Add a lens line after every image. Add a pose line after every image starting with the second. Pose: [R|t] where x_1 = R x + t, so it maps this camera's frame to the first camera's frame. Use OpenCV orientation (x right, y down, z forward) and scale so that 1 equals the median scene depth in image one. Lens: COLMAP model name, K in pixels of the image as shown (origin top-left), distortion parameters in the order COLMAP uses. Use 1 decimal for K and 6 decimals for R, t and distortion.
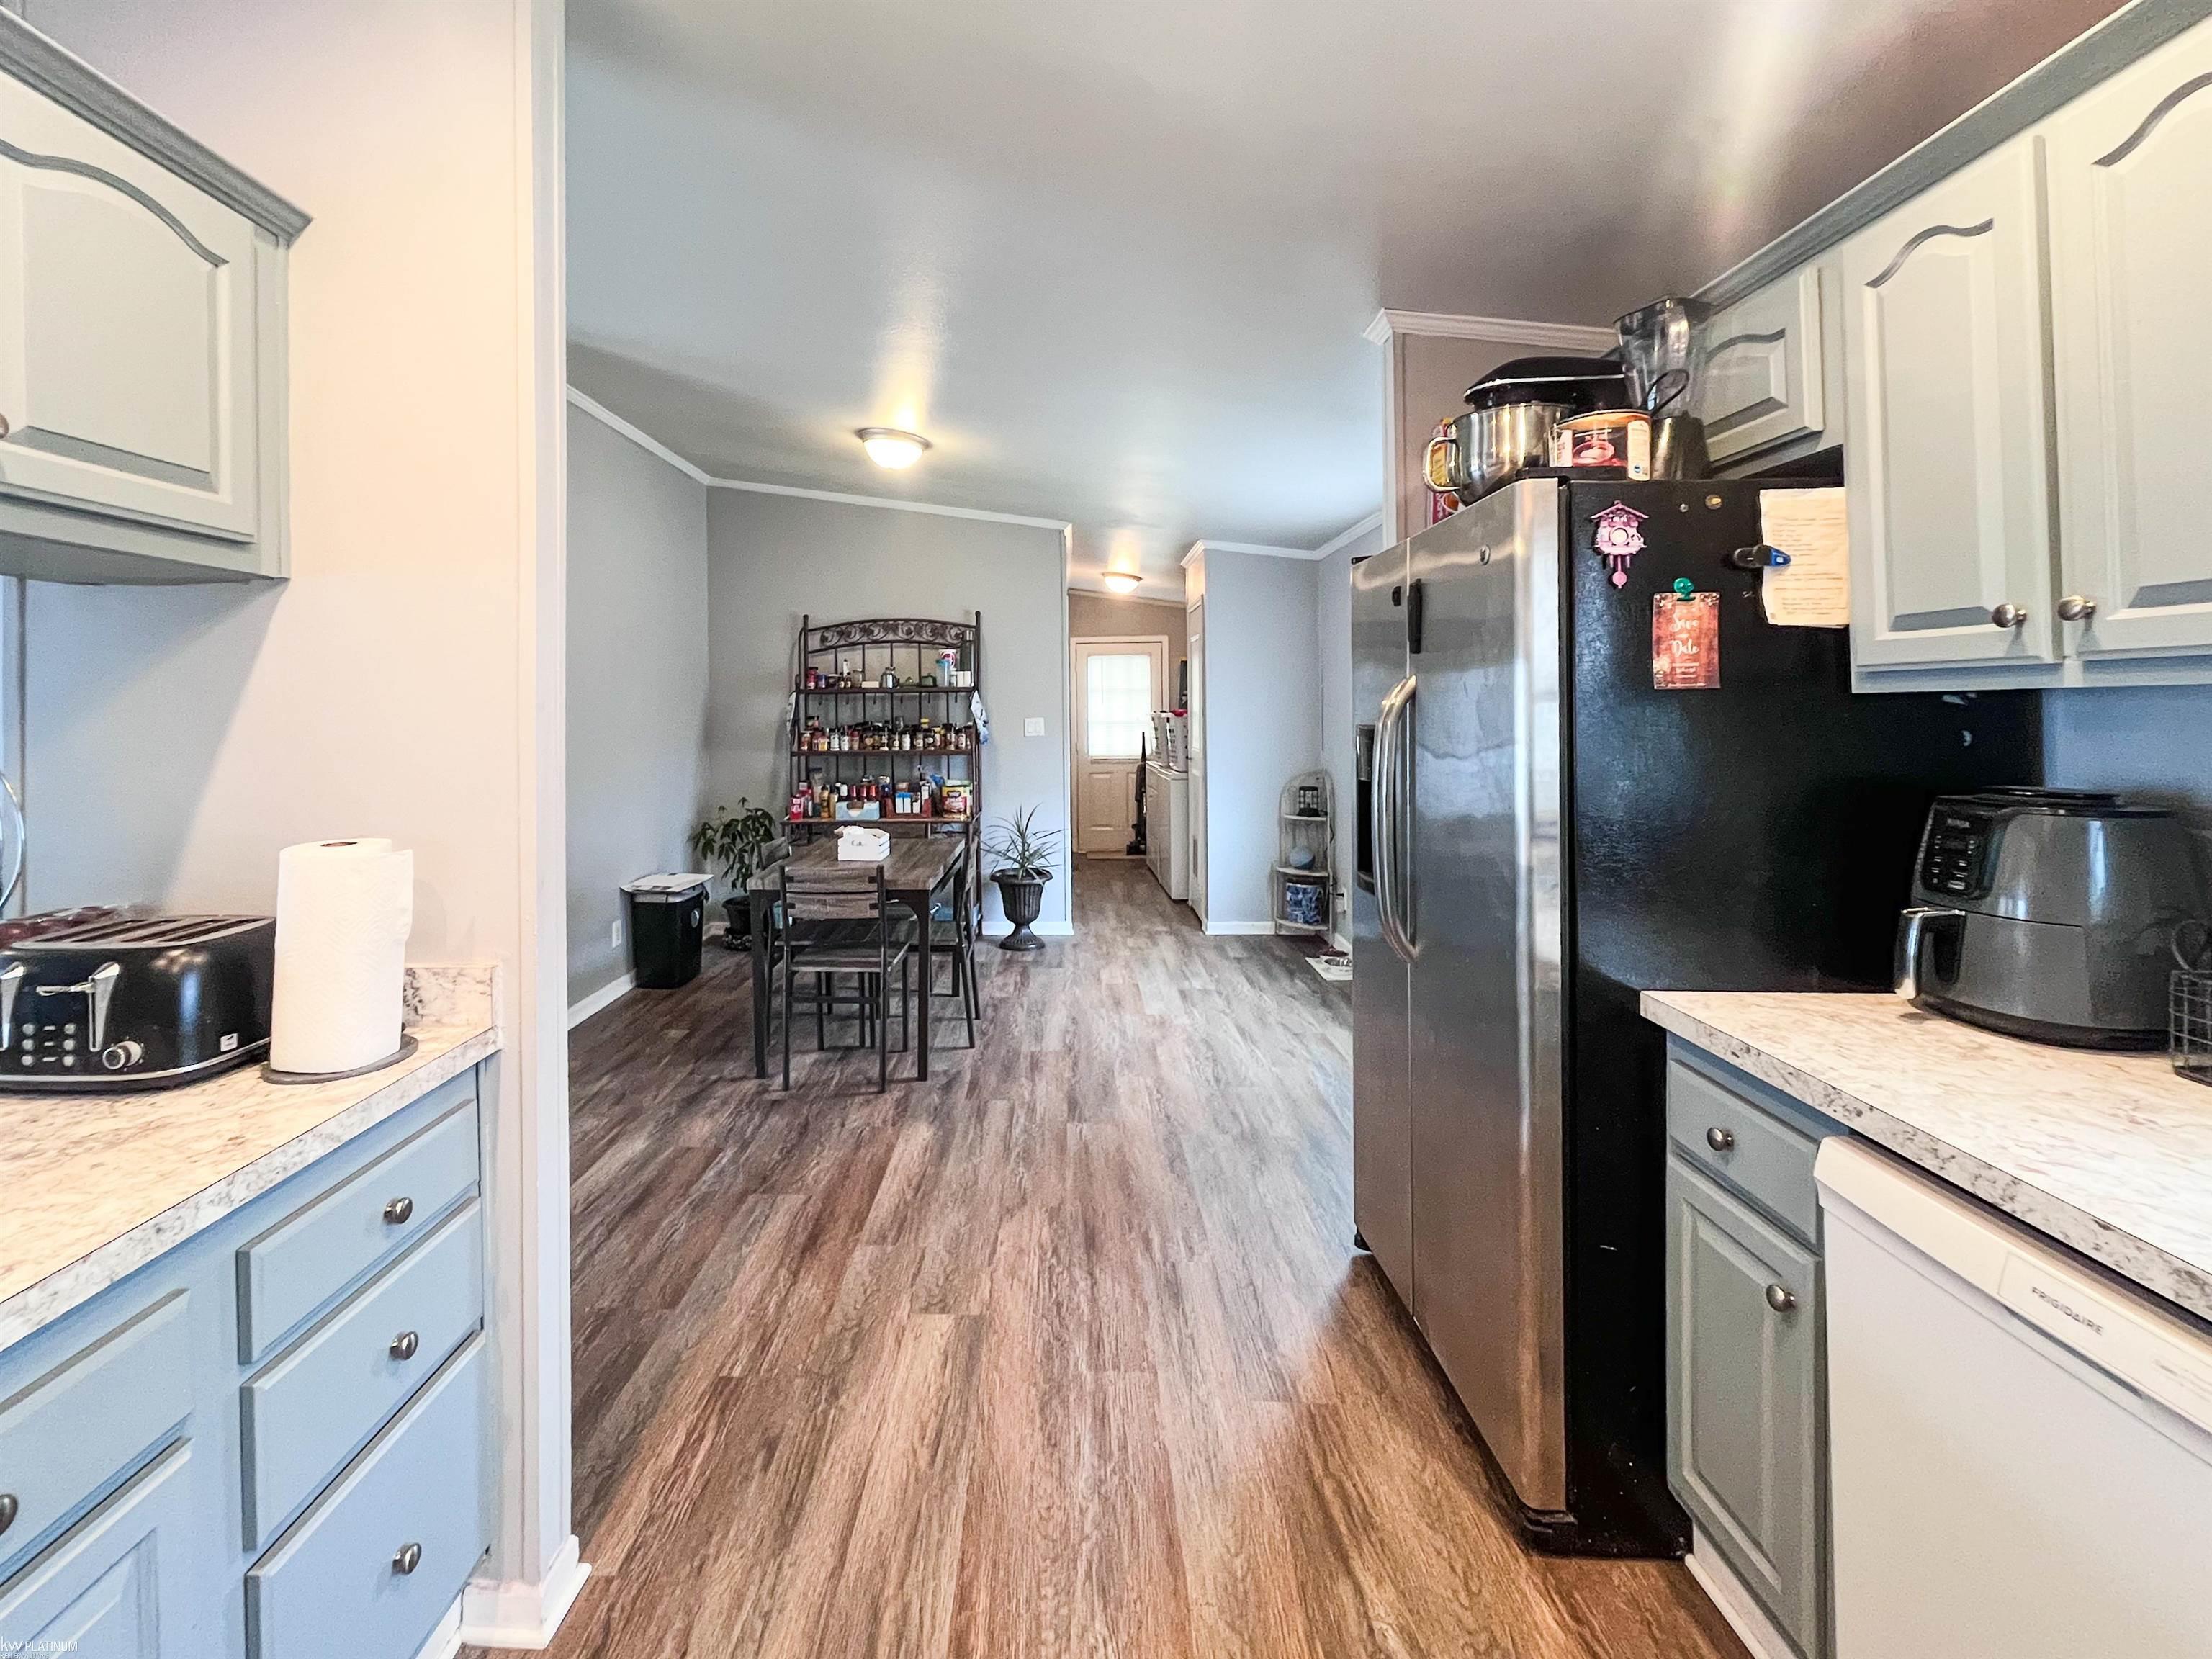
lens RADIAL K [[943.2, 0, 1000.0], [0, 943.2, 732.5], [0, 0, 1]] dist [-0.002018, -0.000395]
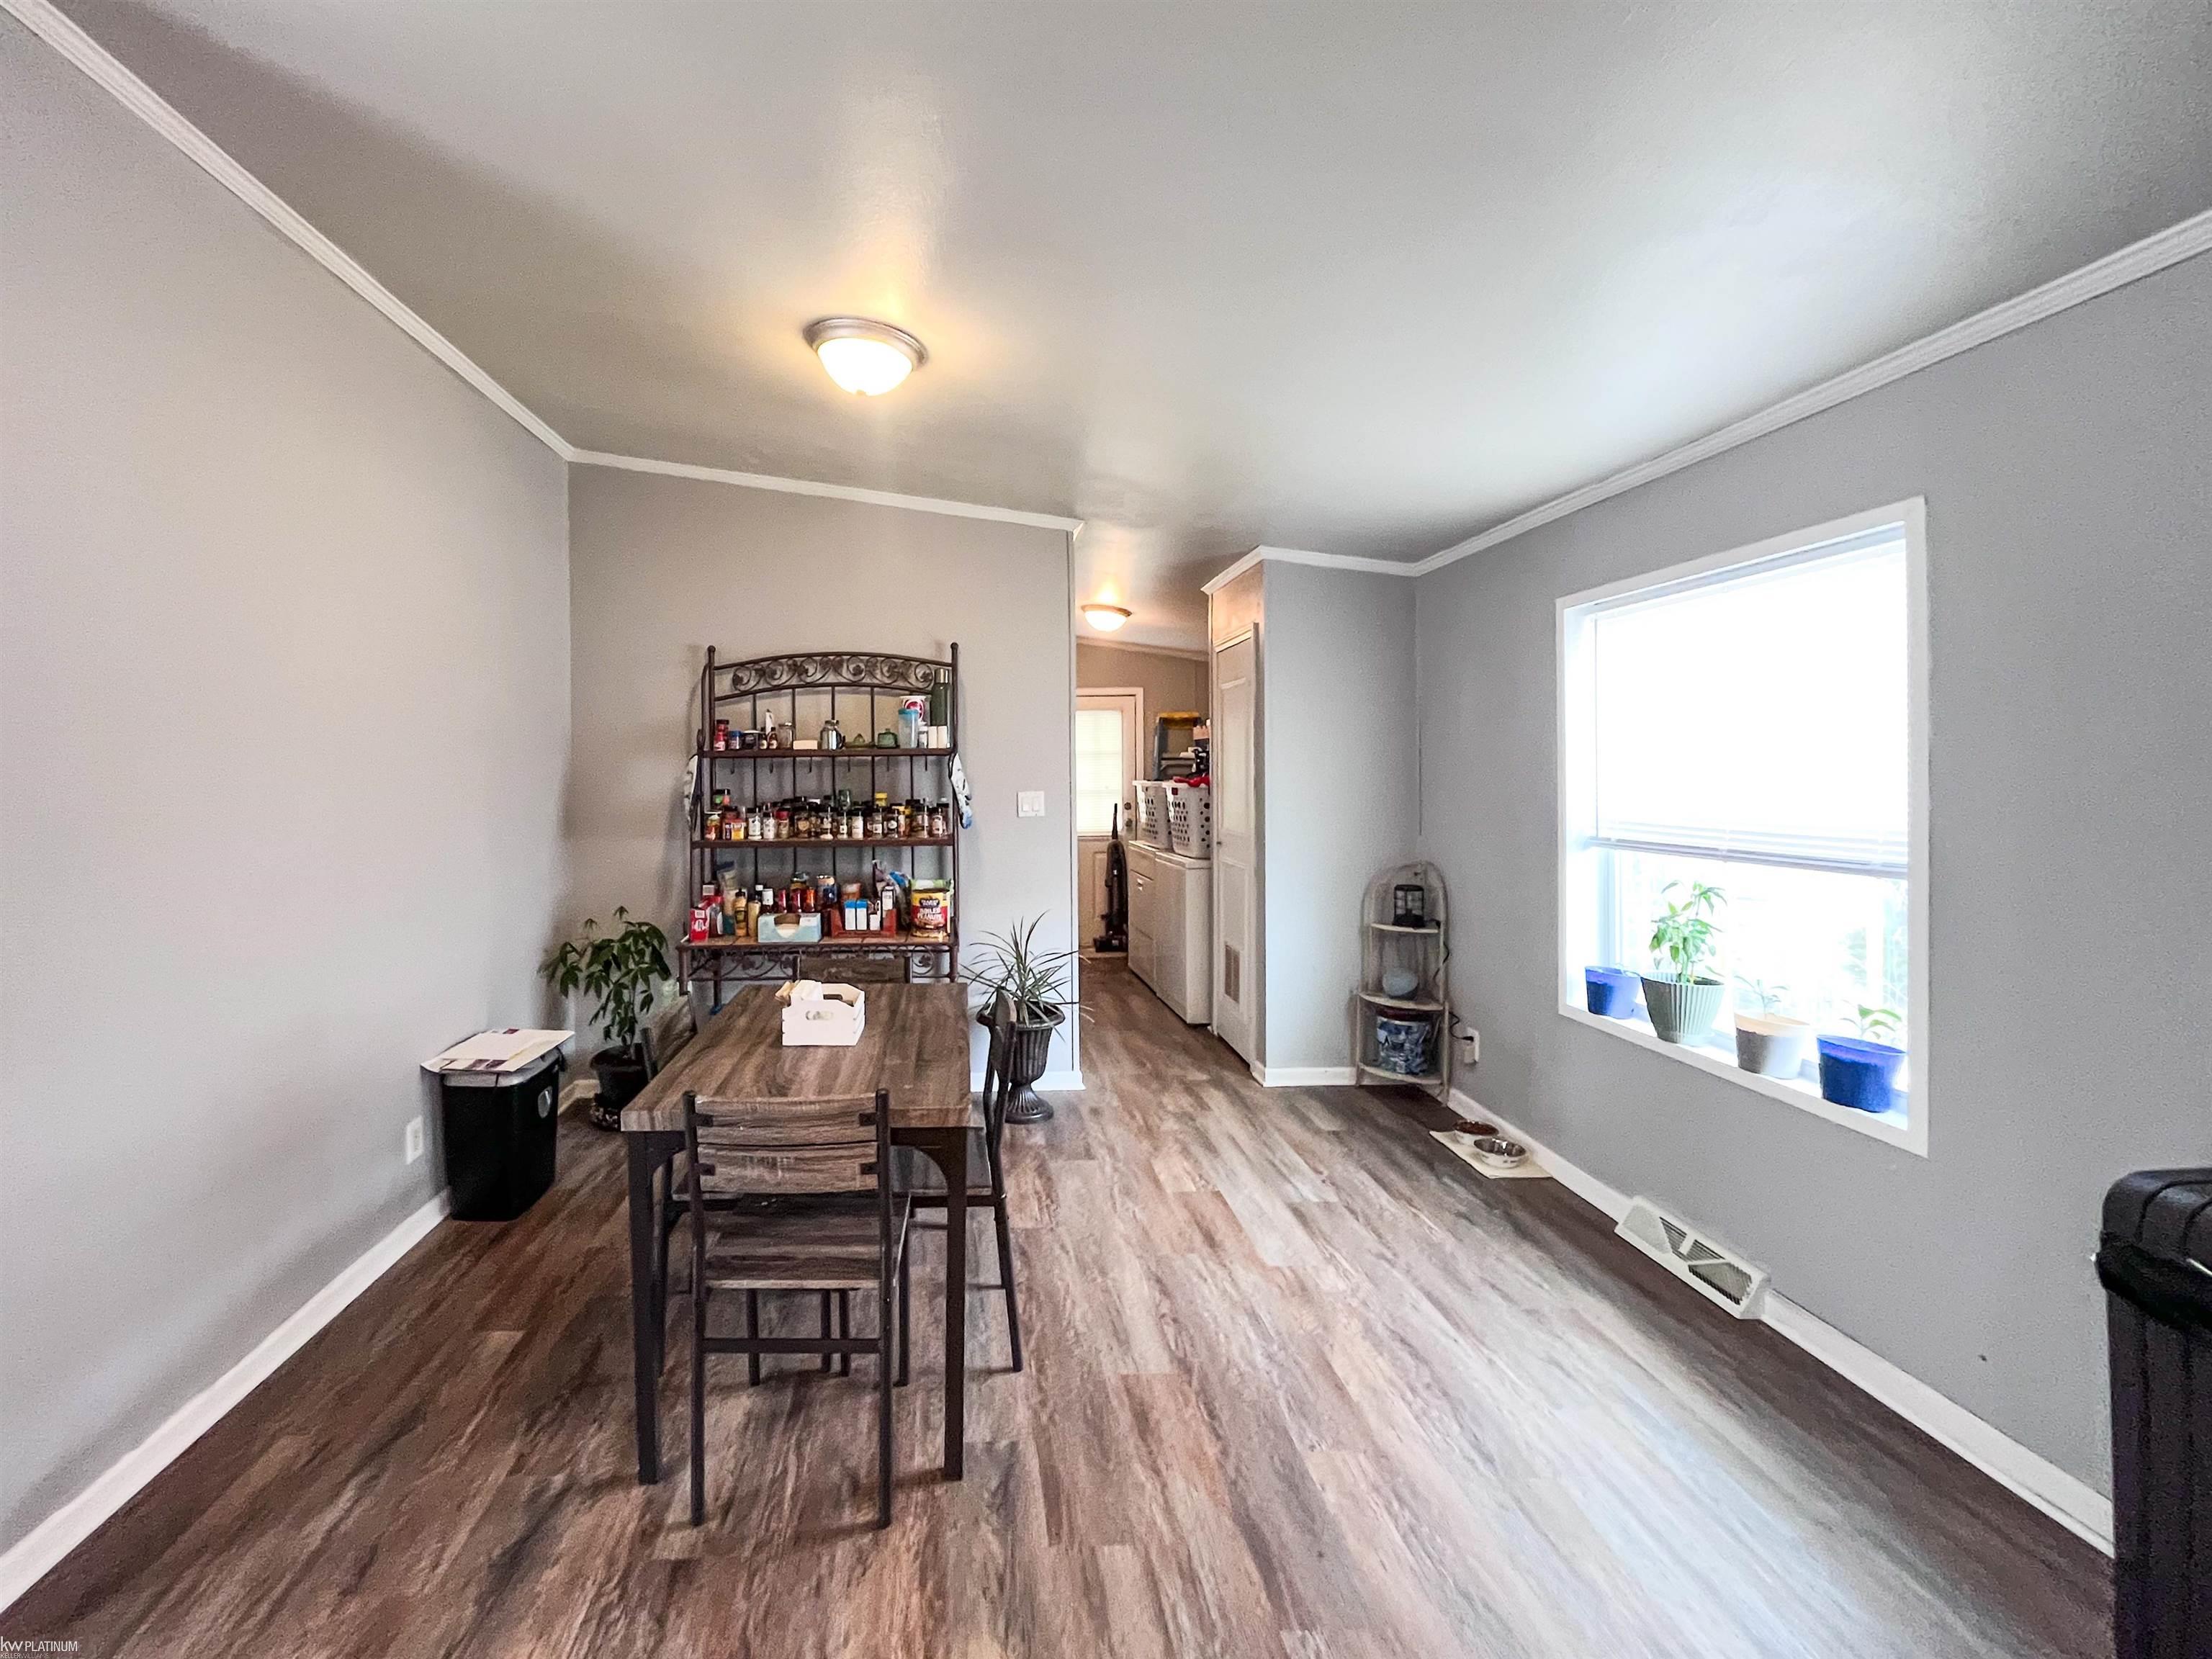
lens RADIAL K [[956.3, 0, 944.9], [0, 956.3, 794.3], [0, 0, 1]] dist [-0.002273, -0.000289]
pose [[0.998501, -0.001208, 0.054718, -0.072798], [0.001286, 0.999998, -0.001390, -0.012911], [-0.054717, 0.001459, 0.998501, 0.284543]]
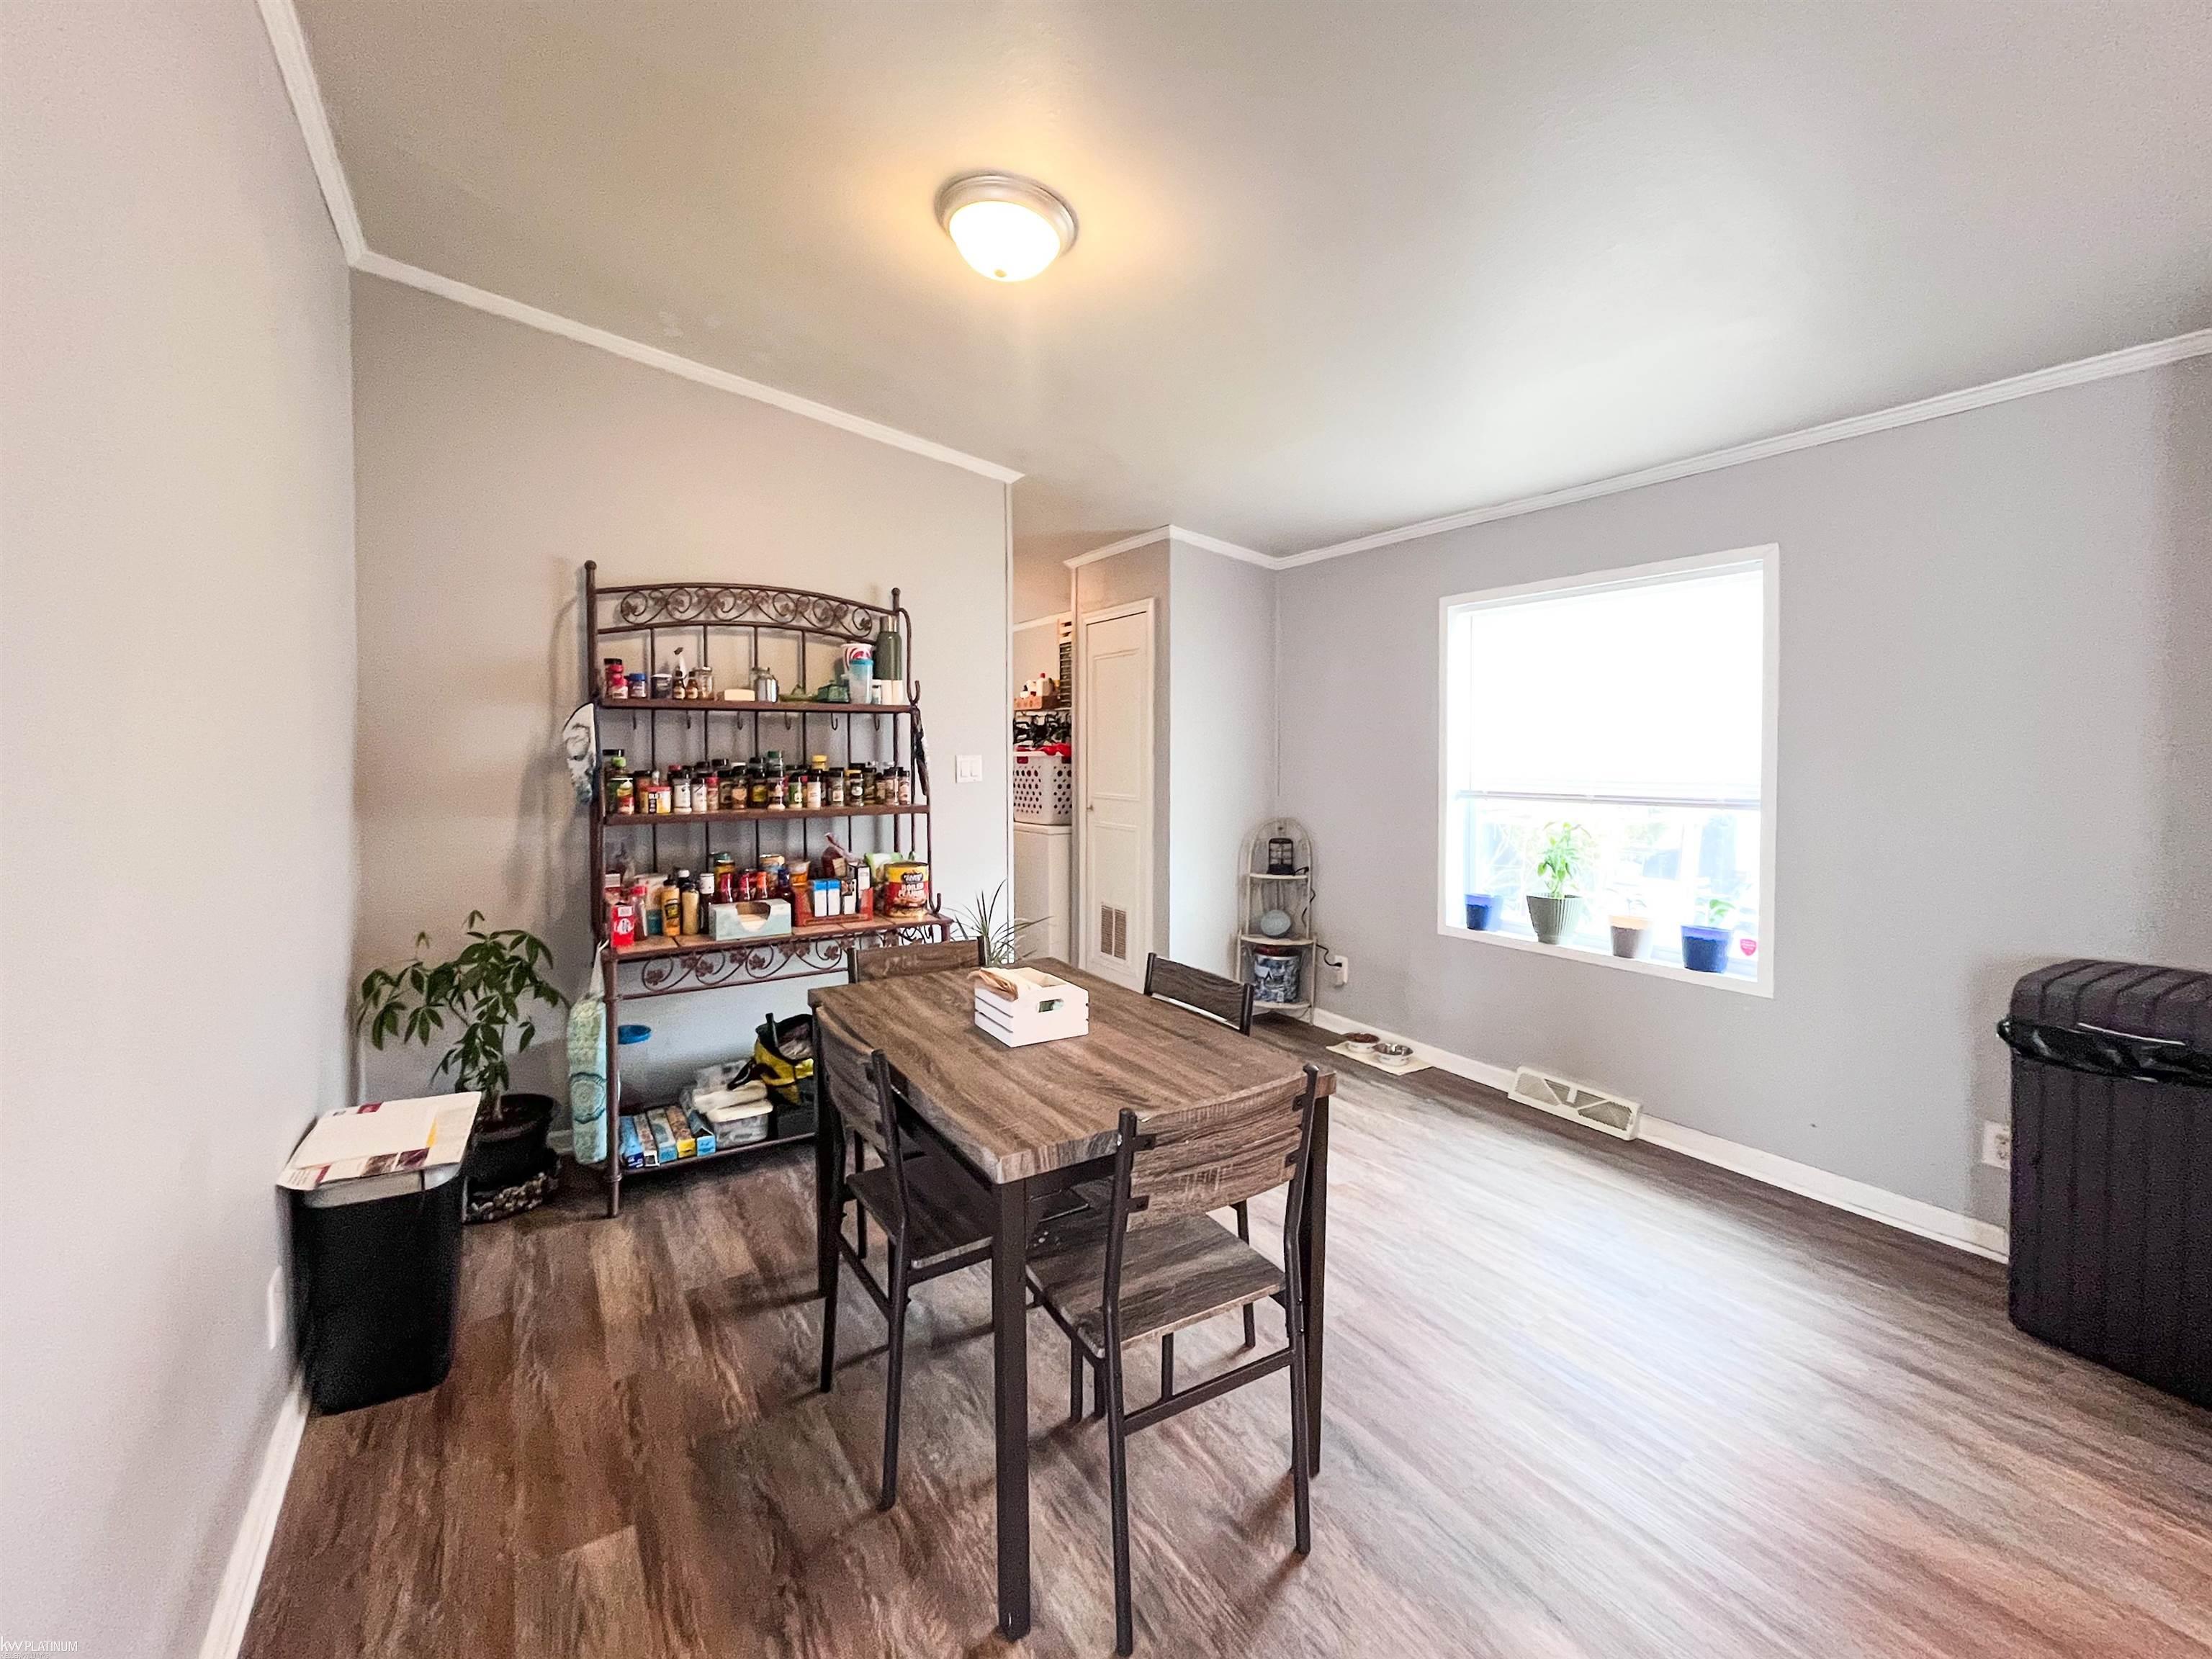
lens RADIAL K [[938.0, 0, 1092.1], [0, 938.0, 785.9], [0, 0, 1]] dist [-0.000575, -0.000070]
pose [[0.825417, -0.012798, 0.564378, -0.283634], [0.006163, 0.999888, 0.013659, -0.002280], [-0.564490, -0.007796, 0.825403, 0.410747]]
